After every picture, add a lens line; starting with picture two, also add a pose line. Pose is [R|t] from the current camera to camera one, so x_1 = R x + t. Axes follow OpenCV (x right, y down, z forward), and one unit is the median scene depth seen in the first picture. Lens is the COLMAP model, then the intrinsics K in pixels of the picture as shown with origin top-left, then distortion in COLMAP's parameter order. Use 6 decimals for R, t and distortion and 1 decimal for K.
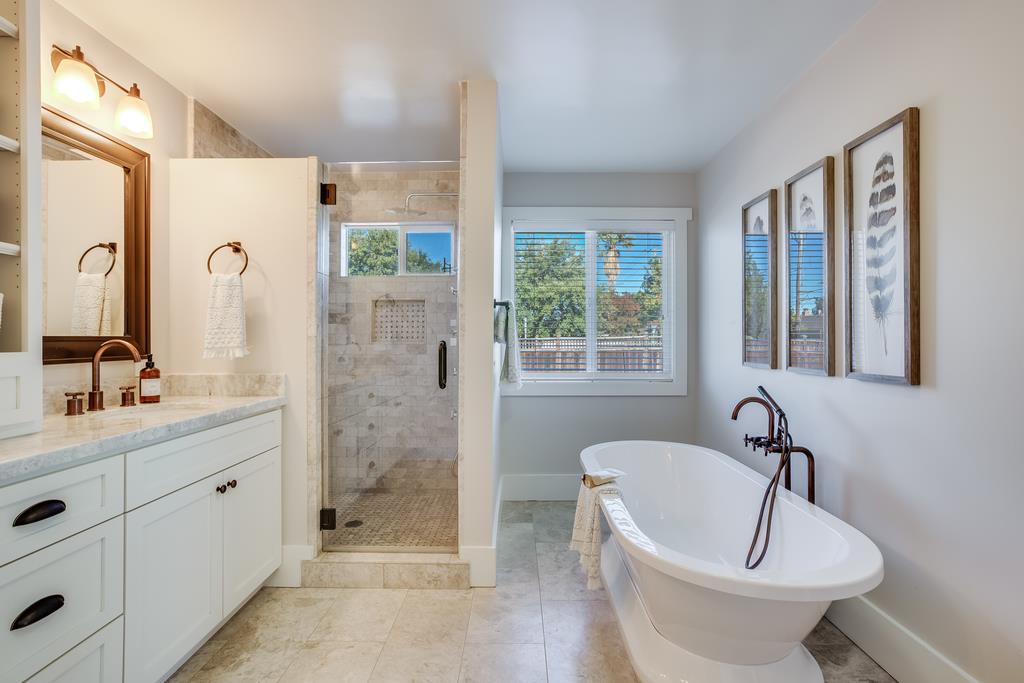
lens RADIAL K [[465.4, 0, 521.1], [0, 465.4, 344.2], [0, 0, 1]] dist [-0.033642, 0.014069]
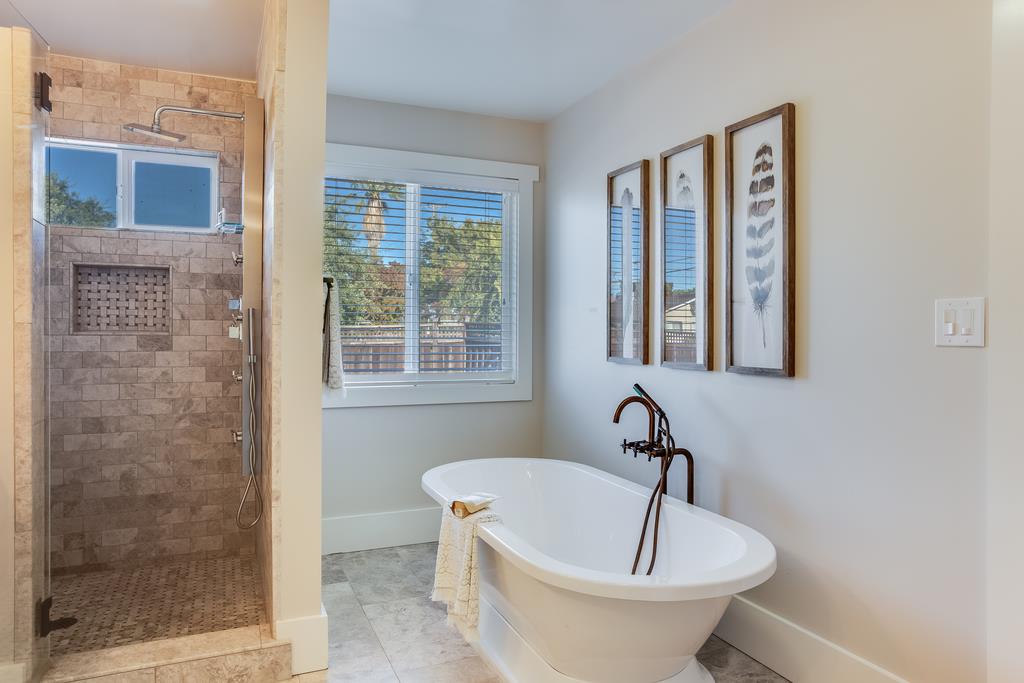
lens RADIAL K [[660.5, 0, 516.3], [0, 660.5, 340.8], [0, 0, 1]] dist [-0.052875, 0.026875]
pose [[0.914720, -0.002105, 0.404082, -0.198700], [-0.001686, 0.999958, 0.009024, -0.002185], [-0.404084, -0.008935, 0.914678, -0.055710]]
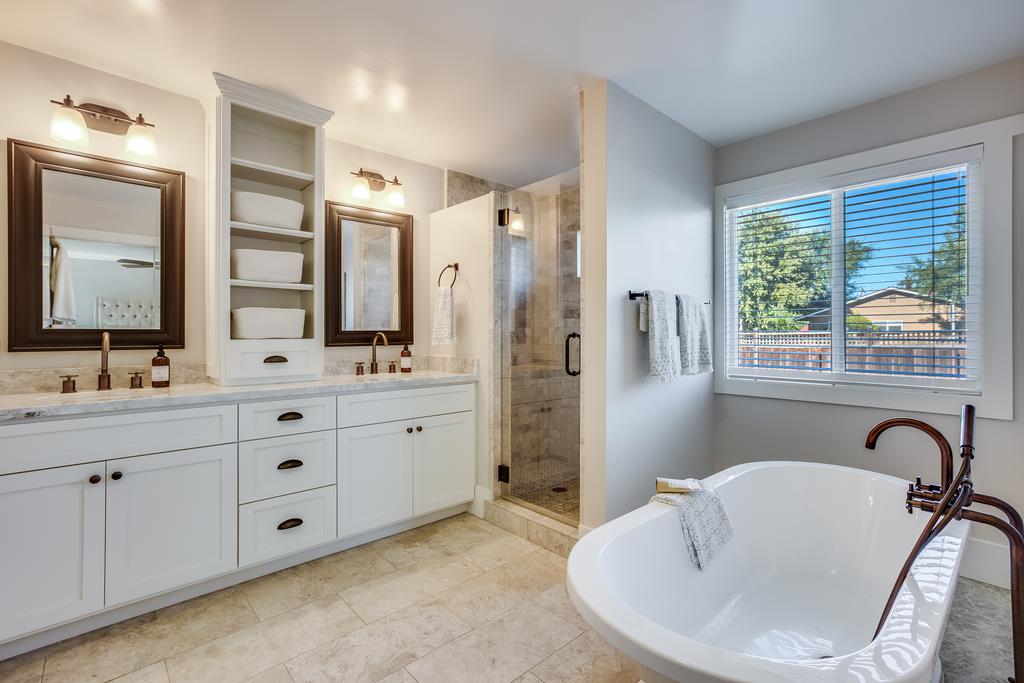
lens RADIAL K [[465.4, 0, 519.8], [0, 465.4, 336.4], [0, 0, 1]] dist [-0.033642, 0.014069]
pose [[0.679632, 0.001294, -0.733553, 0.565214], [-0.003203, 0.999994, -0.001203, 0.003386], [0.733547, 0.003168, 0.679632, 0.168365]]
